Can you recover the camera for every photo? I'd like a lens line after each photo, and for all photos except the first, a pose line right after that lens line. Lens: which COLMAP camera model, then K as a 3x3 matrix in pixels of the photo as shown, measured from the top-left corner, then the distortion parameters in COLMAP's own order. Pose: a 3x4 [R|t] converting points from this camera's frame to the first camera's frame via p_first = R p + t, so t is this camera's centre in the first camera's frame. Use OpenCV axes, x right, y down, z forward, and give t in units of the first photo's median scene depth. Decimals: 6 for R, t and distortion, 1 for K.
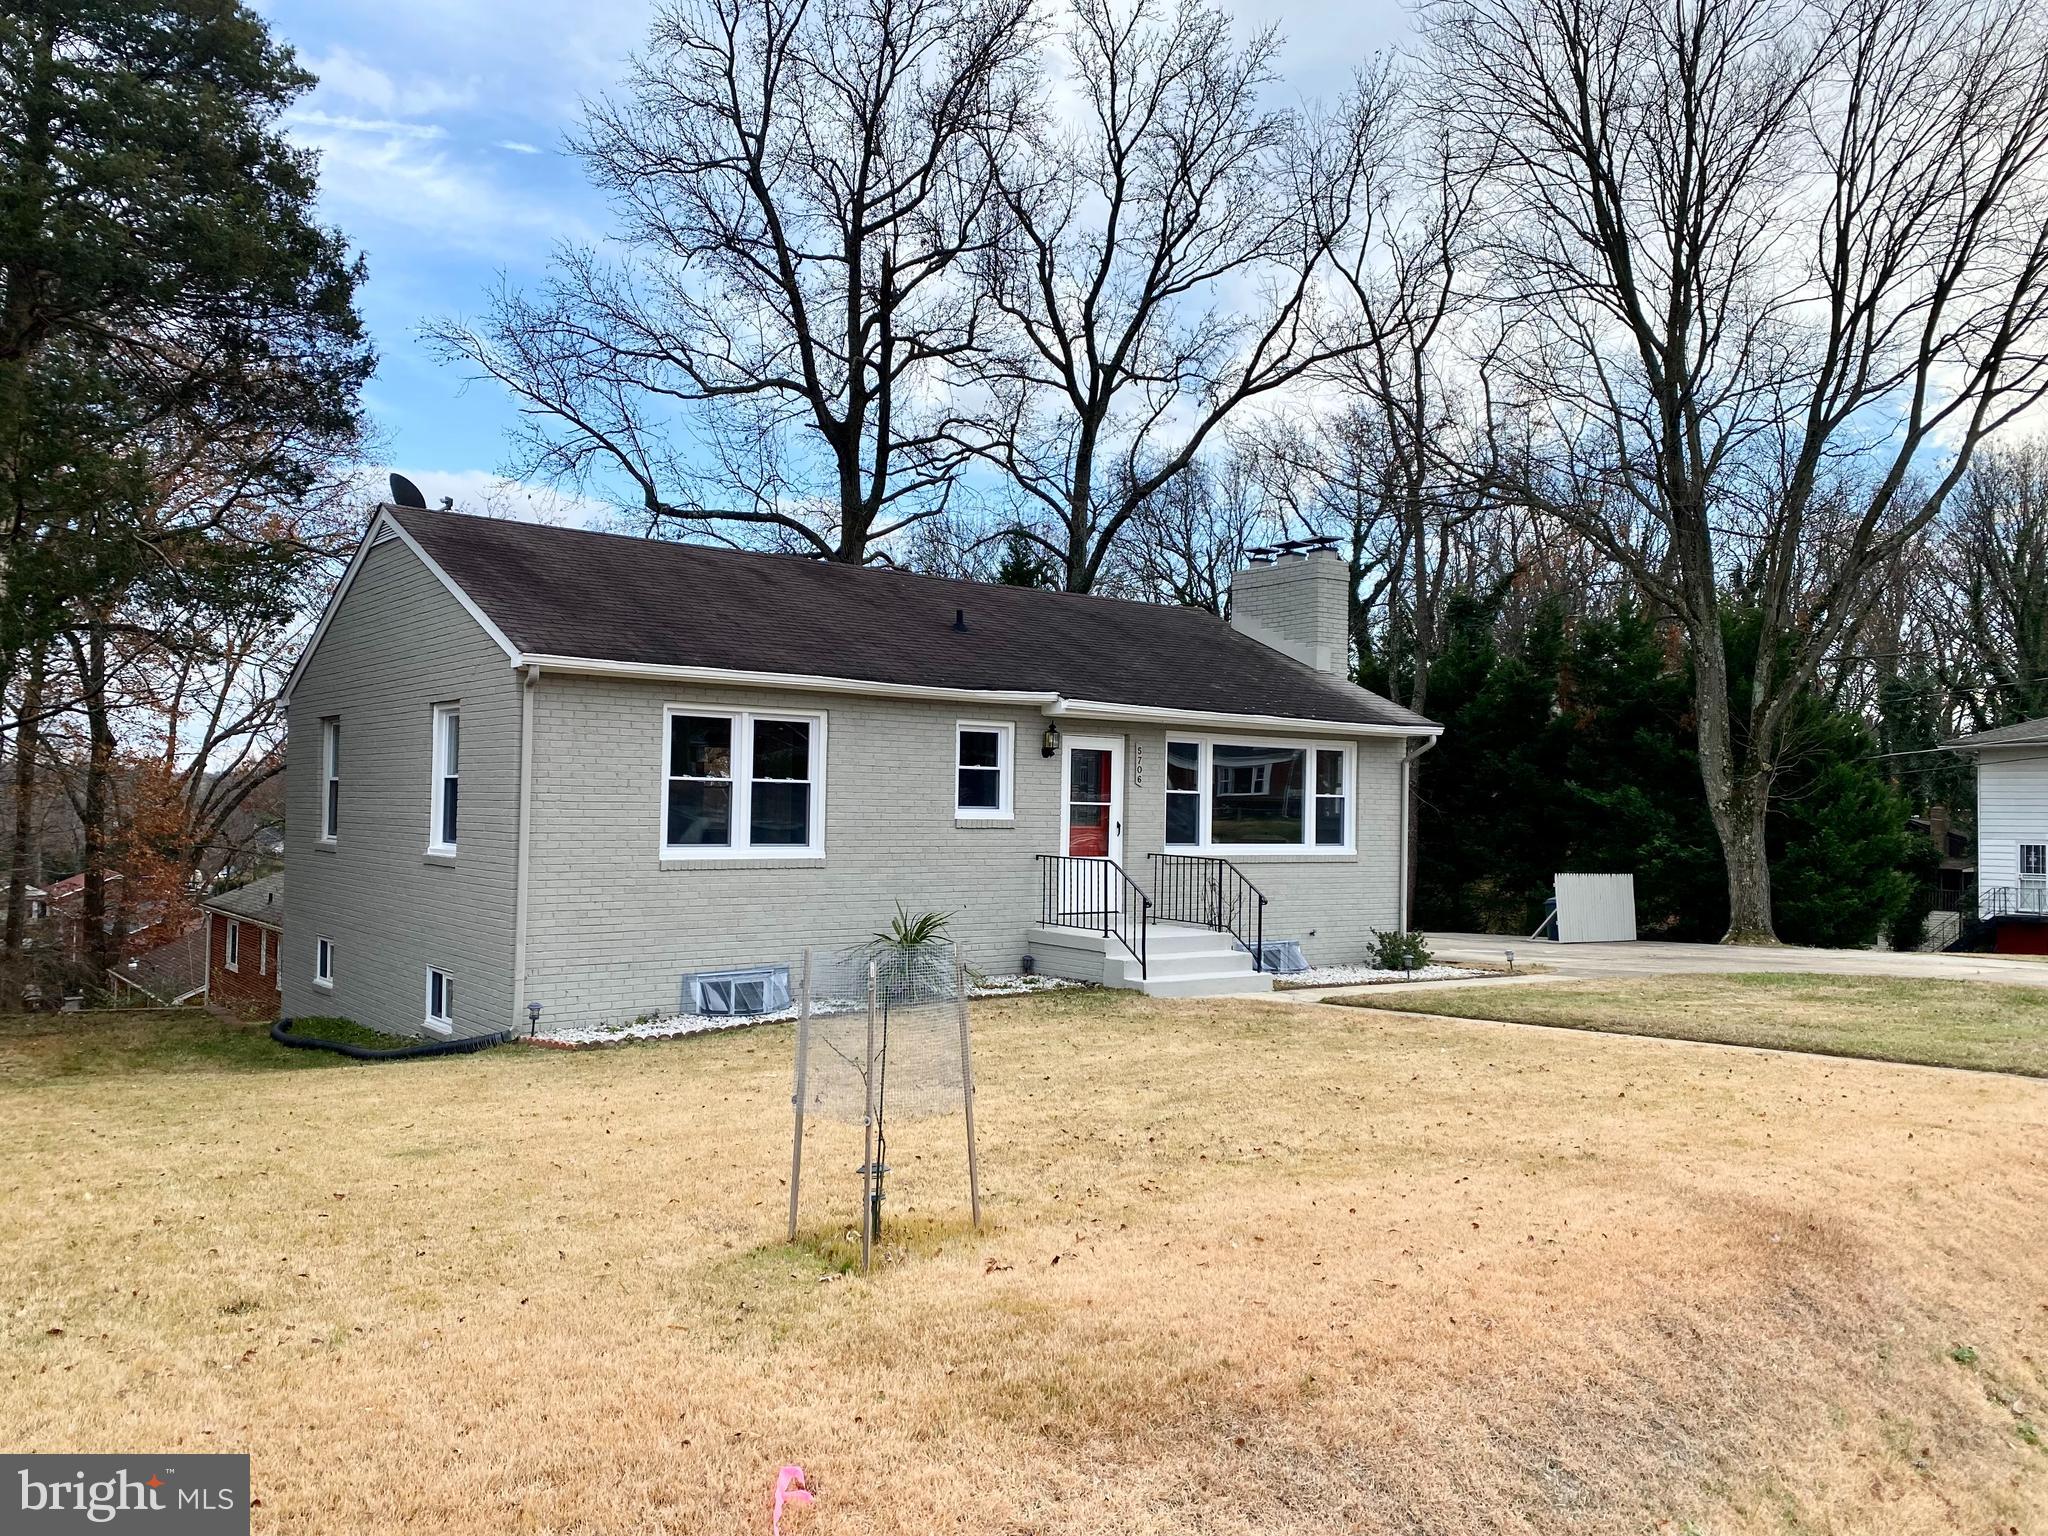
lens RADIAL K [[1590.5, 0, 1024.0], [0, 1590.5, 768.0], [0, 0, 1]] dist [0.078716, -0.135297]
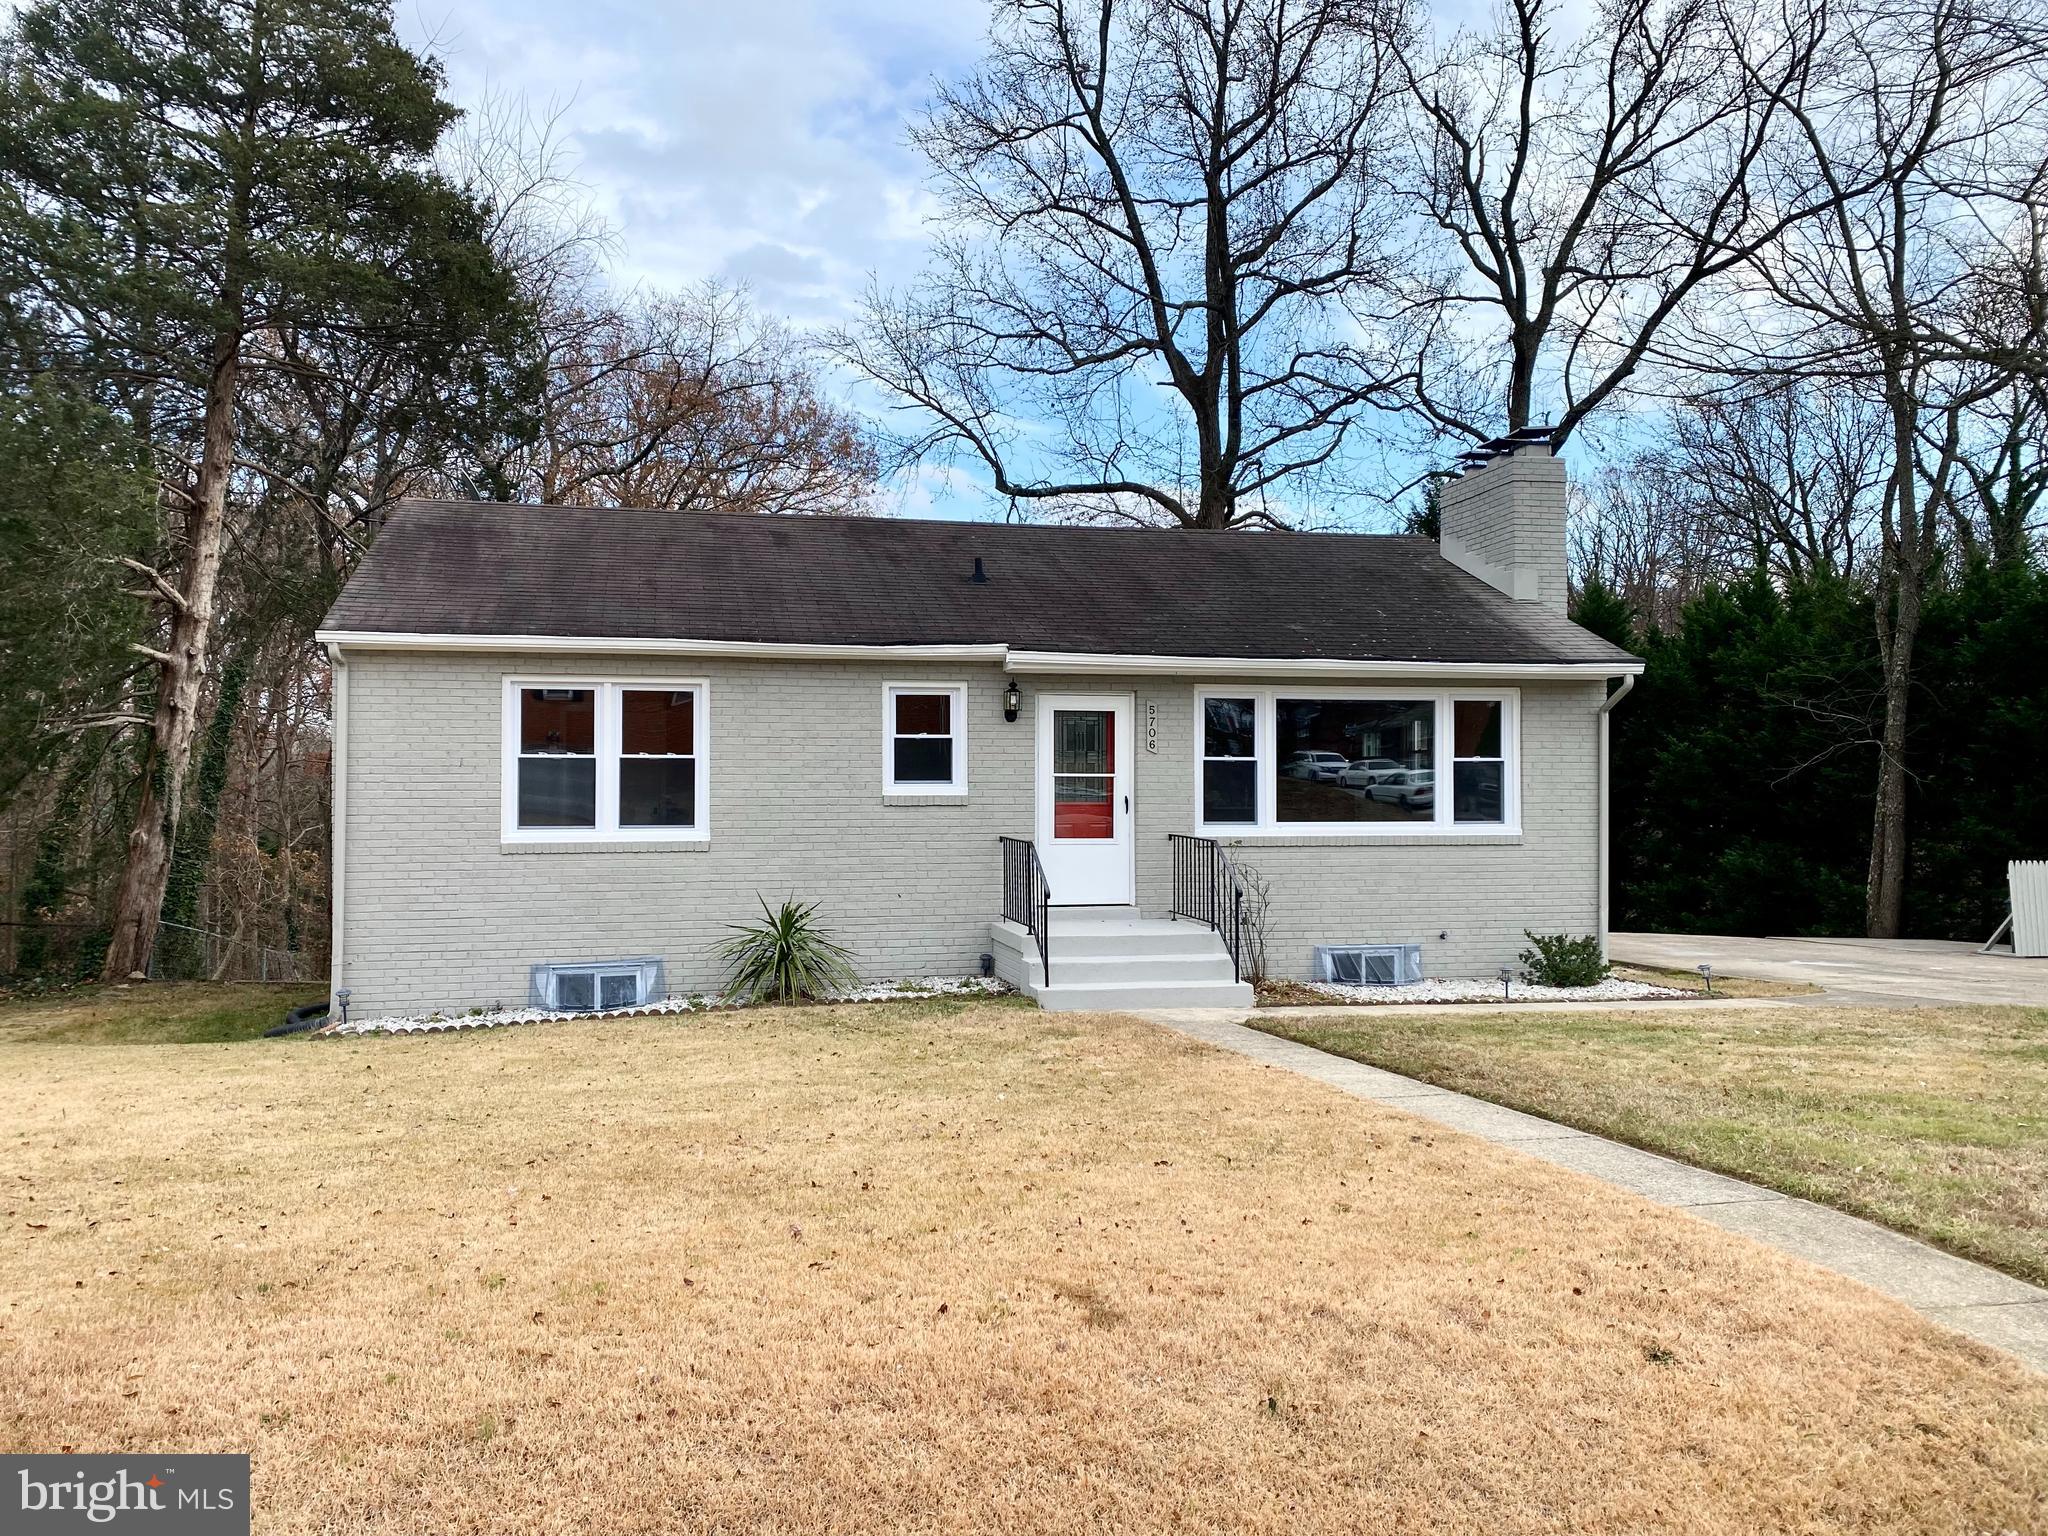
lens RADIAL K [[1590.5, 0, 1024.0], [0, 1590.5, 768.0], [0, 0, 1]] dist [0.078716, -0.135297]
pose [[0.898549, -0.025875, -0.438110, 0.368018], [0.027518, 0.999618, -0.002600, 0.019310], [0.438010, -0.009720, 0.898917, 0.226120]]
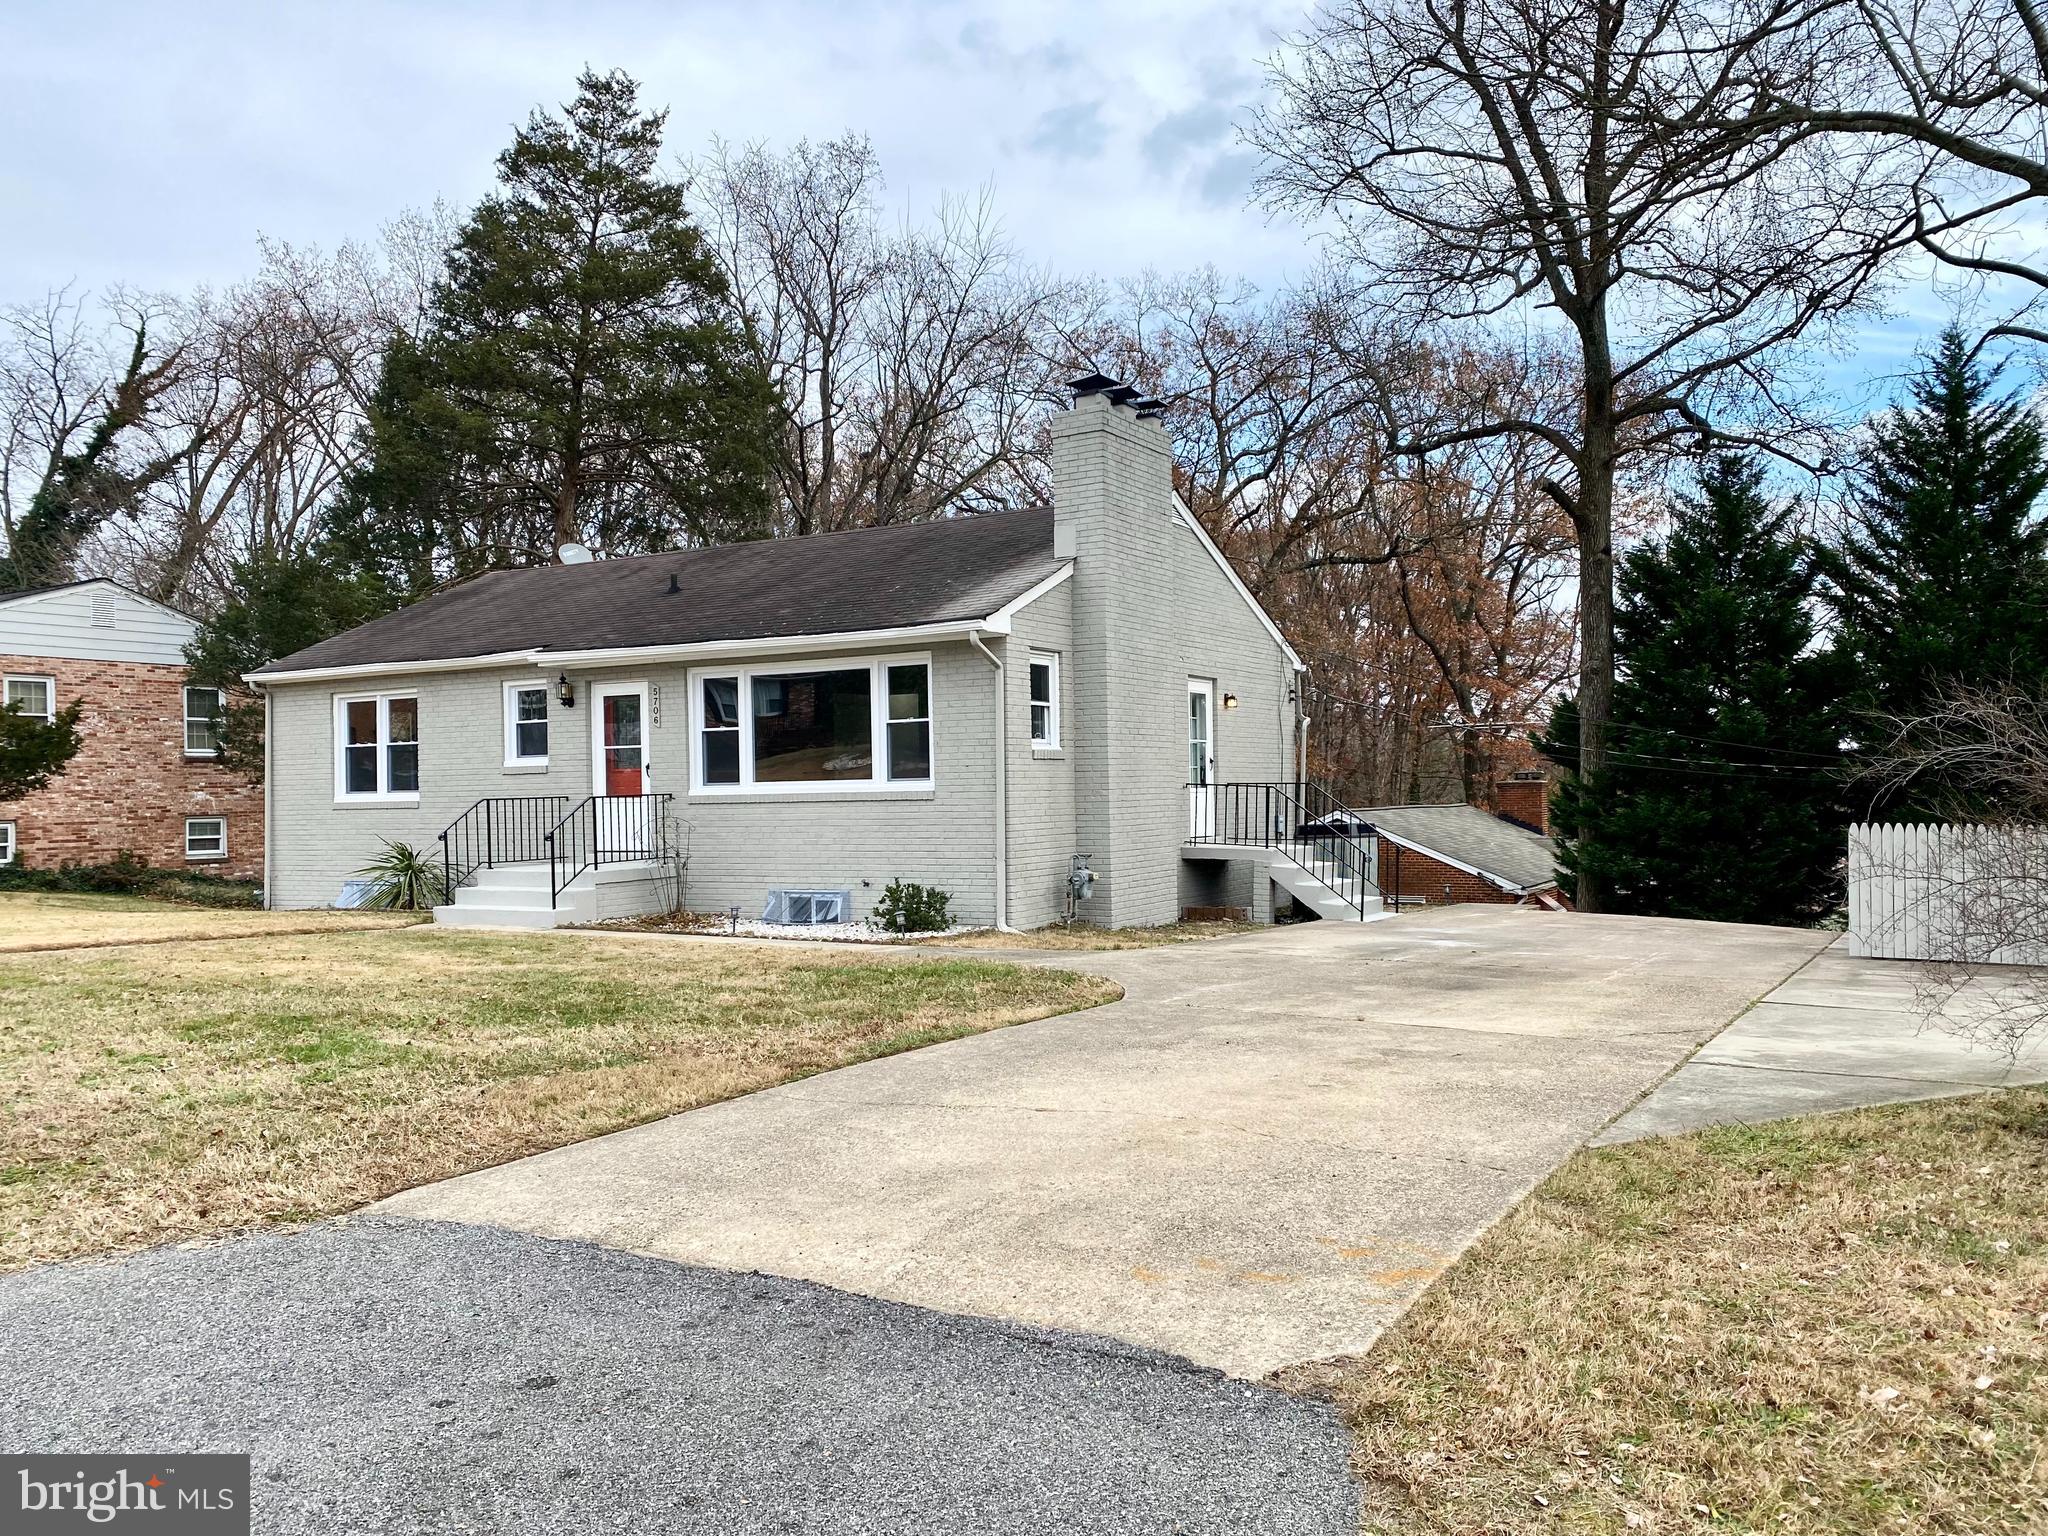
lens RADIAL K [[1590.5, 0, 1024.0], [0, 1590.5, 768.0], [0, 0, 1]] dist [0.078716, -0.135297]
pose [[0.380181, -0.019531, -0.924706, 1.077355], [0.063926, 0.997941, 0.005204, 0.045904], [0.922700, -0.061091, 0.380647, 0.815522]]
